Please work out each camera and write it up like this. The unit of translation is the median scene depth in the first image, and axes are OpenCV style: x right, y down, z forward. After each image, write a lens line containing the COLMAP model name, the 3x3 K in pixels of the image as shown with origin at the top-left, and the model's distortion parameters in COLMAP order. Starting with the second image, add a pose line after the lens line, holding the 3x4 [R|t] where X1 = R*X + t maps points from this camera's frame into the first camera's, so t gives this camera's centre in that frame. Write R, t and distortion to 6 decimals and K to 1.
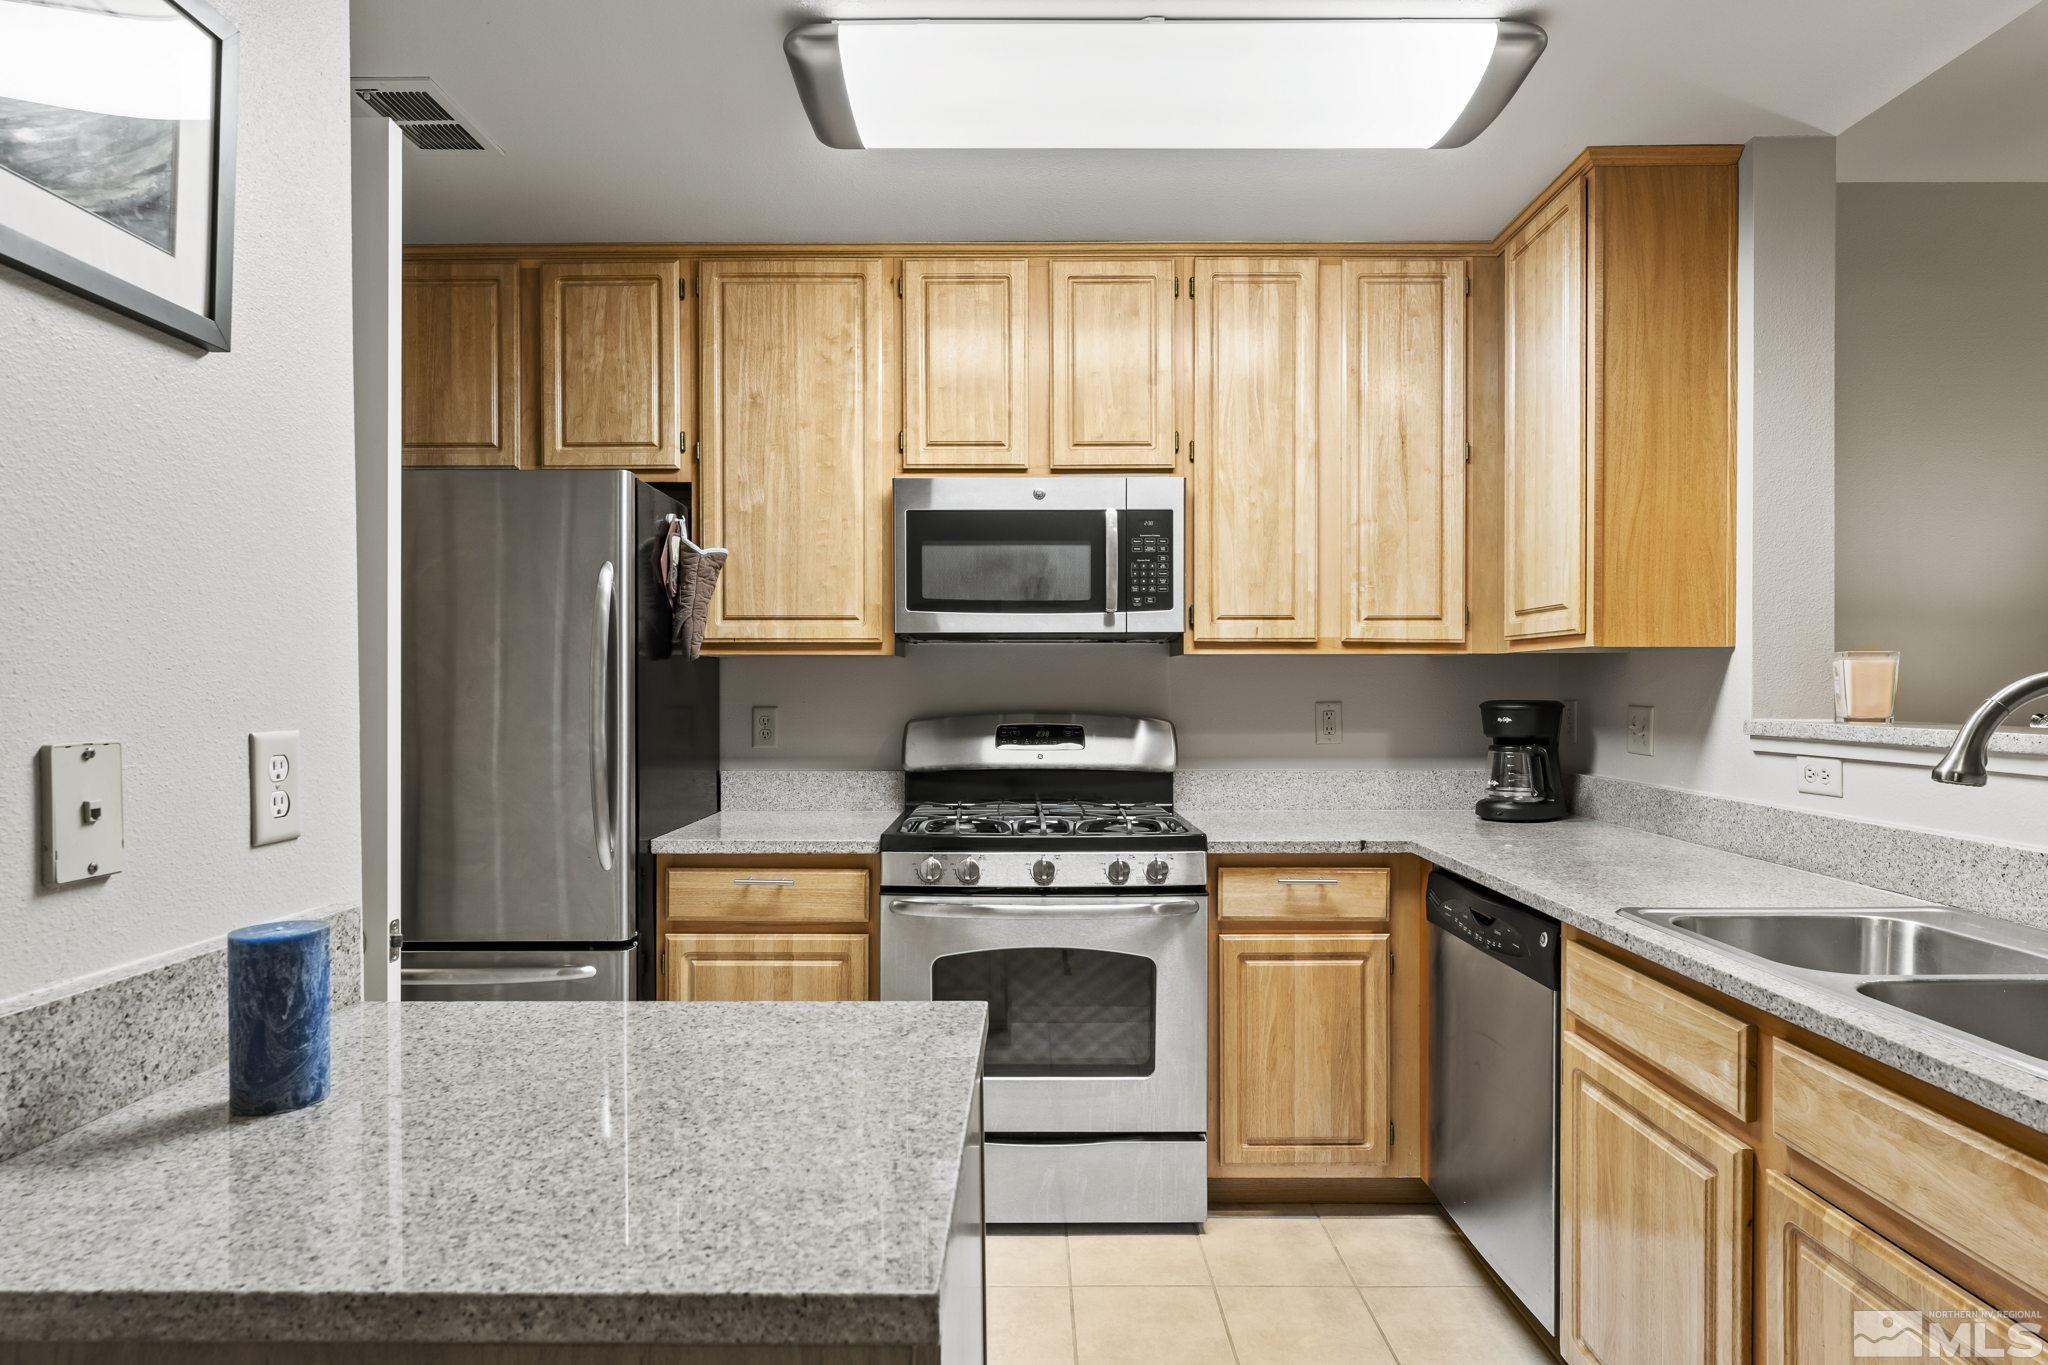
lens RADIAL K [[1134.6, 0, 1029.6], [0, 1134.6, 694.3], [0, 0, 1]] dist [-0.002270, -0.000028]
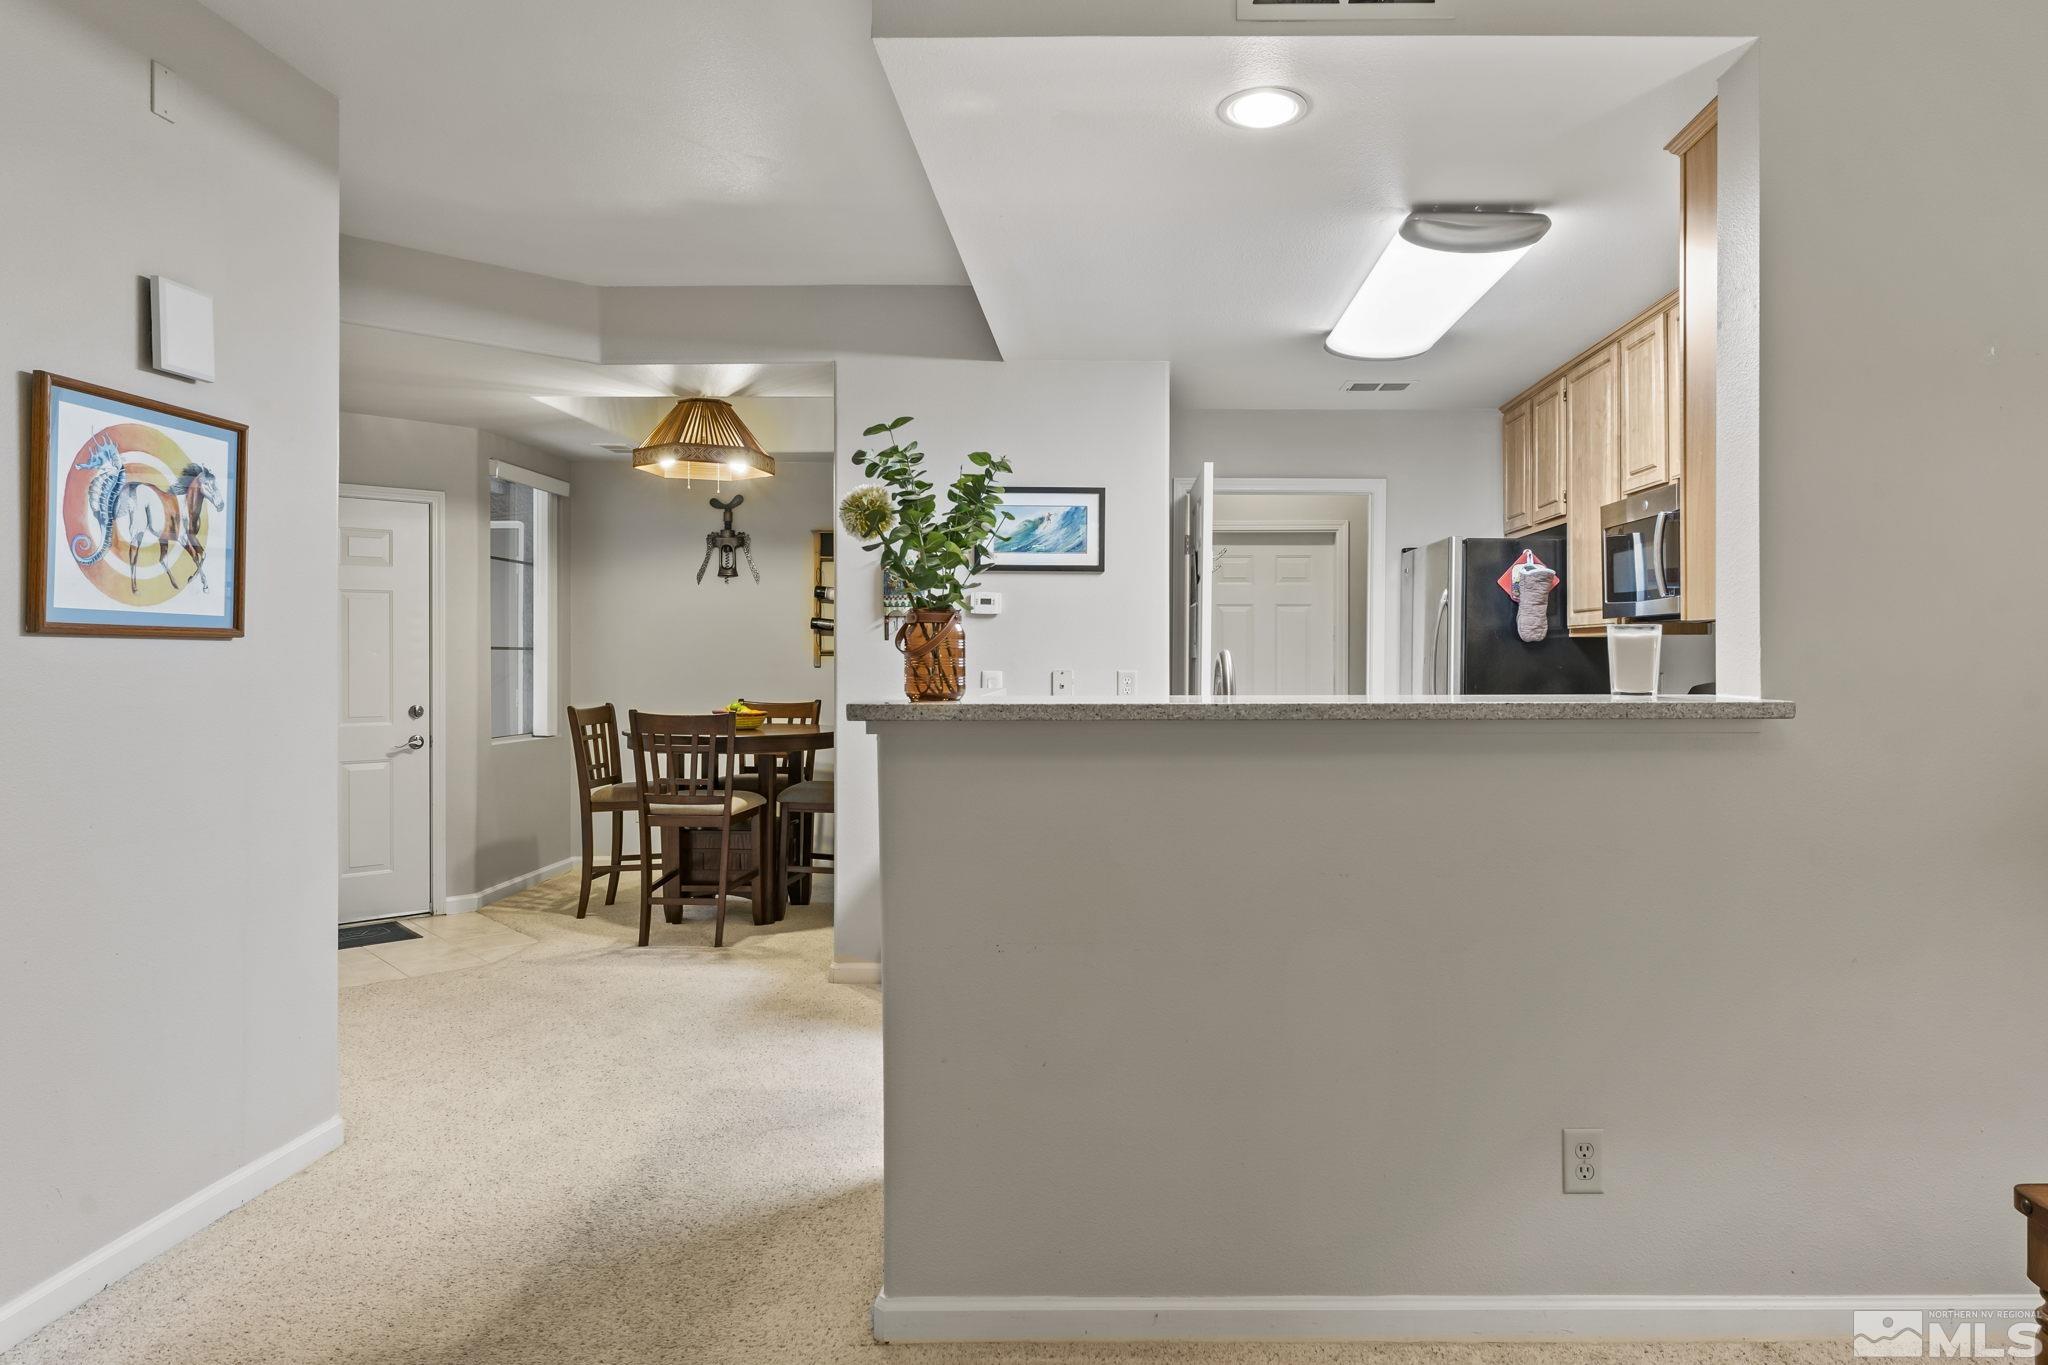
lens RADIAL K [[1243.0, 0, 1126.3], [0, 1243.0, 654.2], [0, 0, 1]] dist [-0.001771, 0.001144]
pose [[0.004078, -0.004363, -0.999982, 1.618621], [-0.008814, 0.999951, -0.004399, 0.000164], [0.999953, 0.008832, 0.004039, 0.493583]]
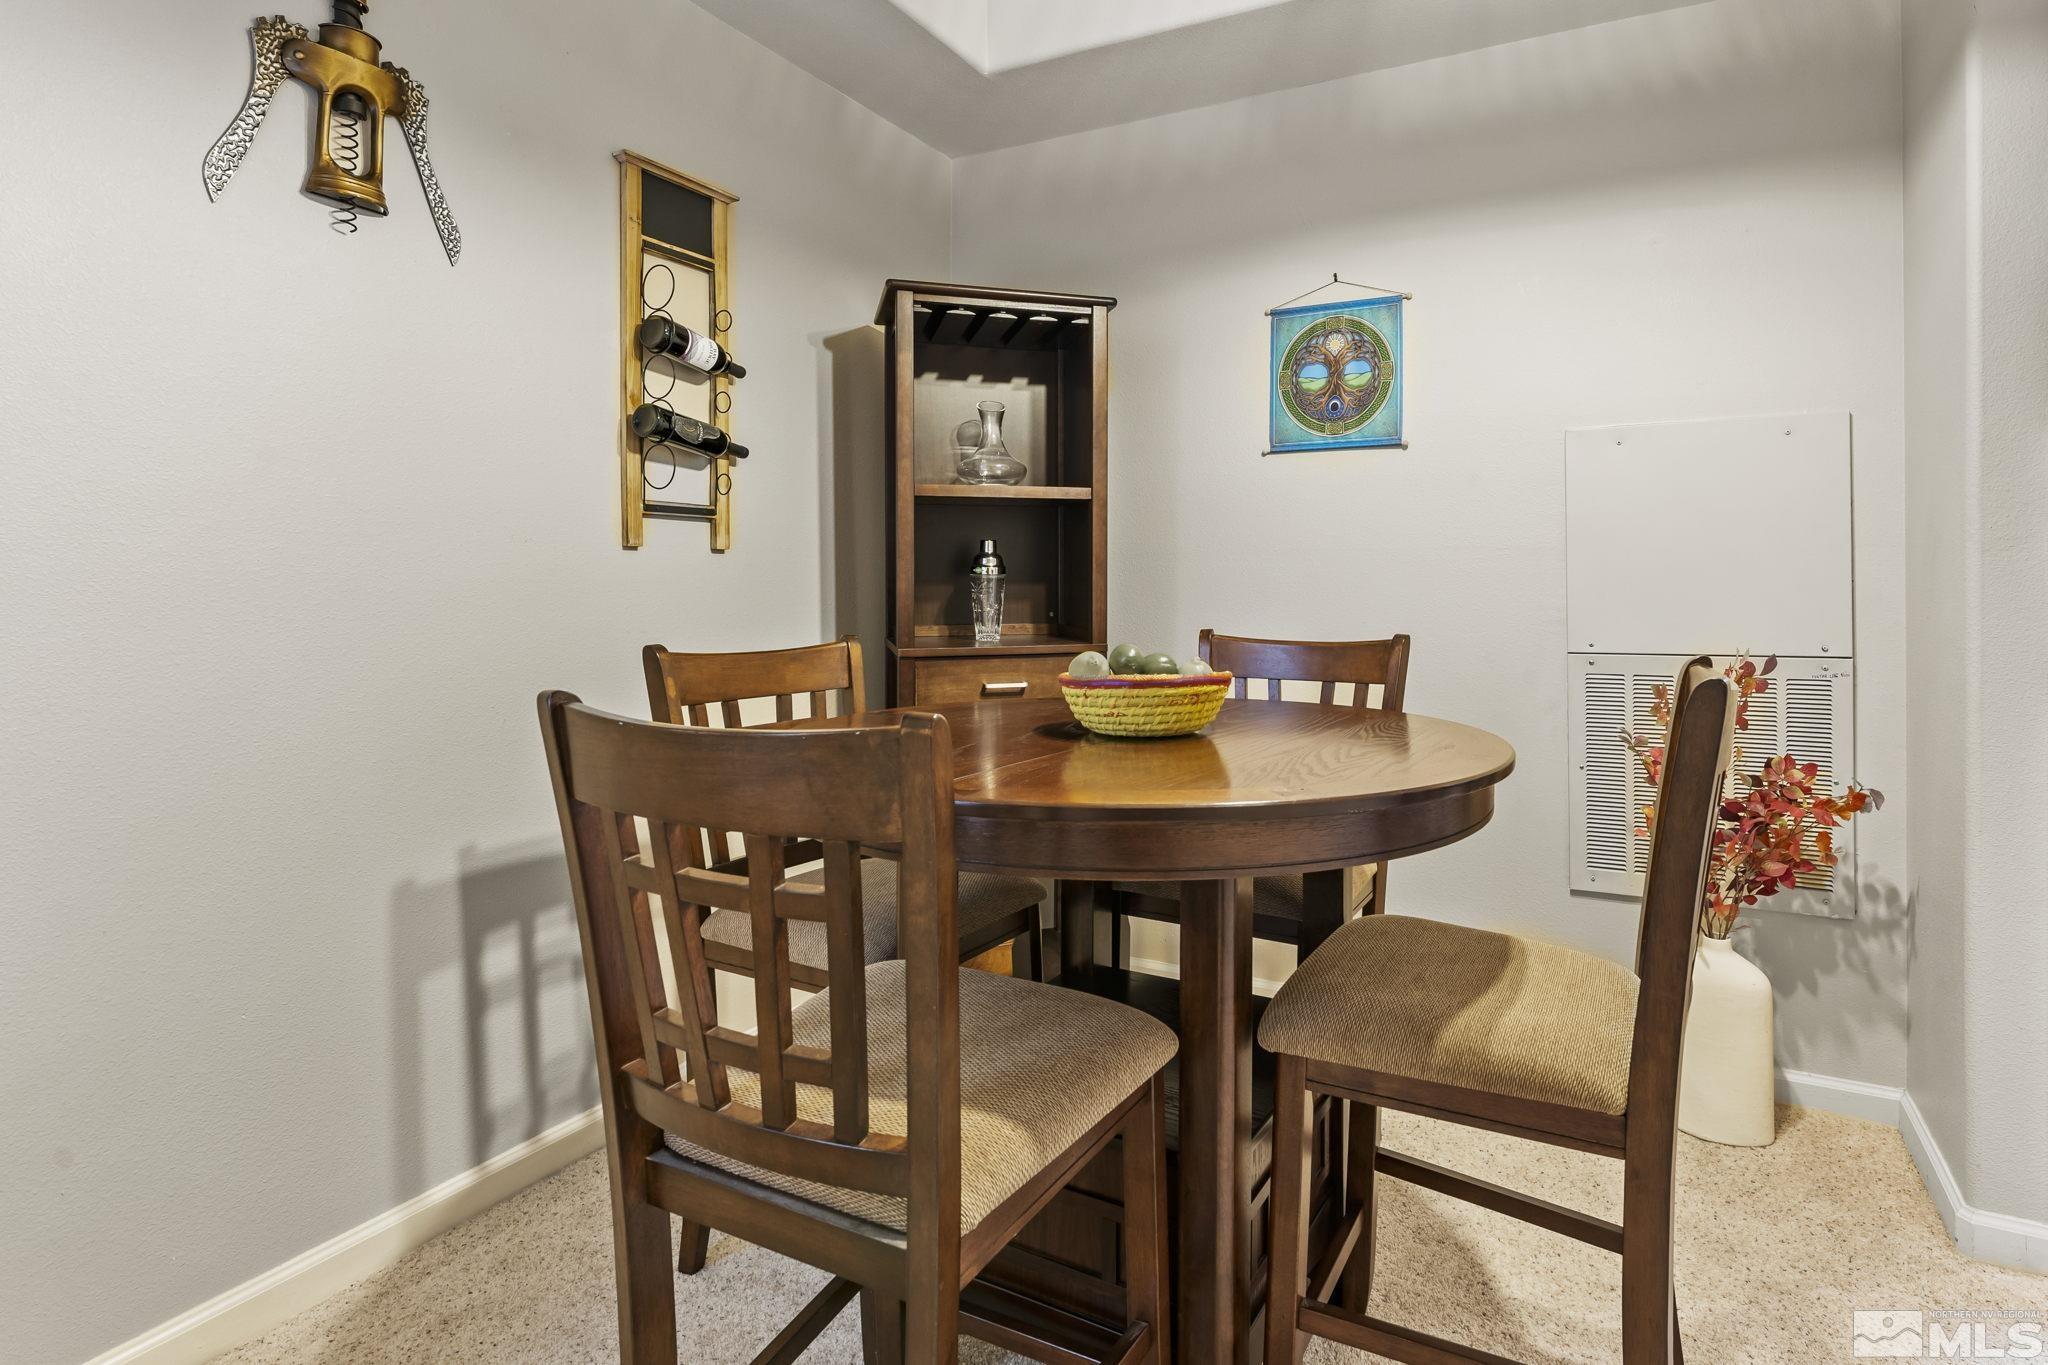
lens RADIAL K [[1041.3, 0, 1167.6], [0, 1041.3, 591.7], [0, 0, 1]] dist [0.000240, 0.000021]
pose [[0.905229, 0.001242, -0.424921, -0.551412], [-0.001581, 0.999999, -0.000446, 0.060022], [0.424920, 0.001075, 0.905230, -0.817592]]
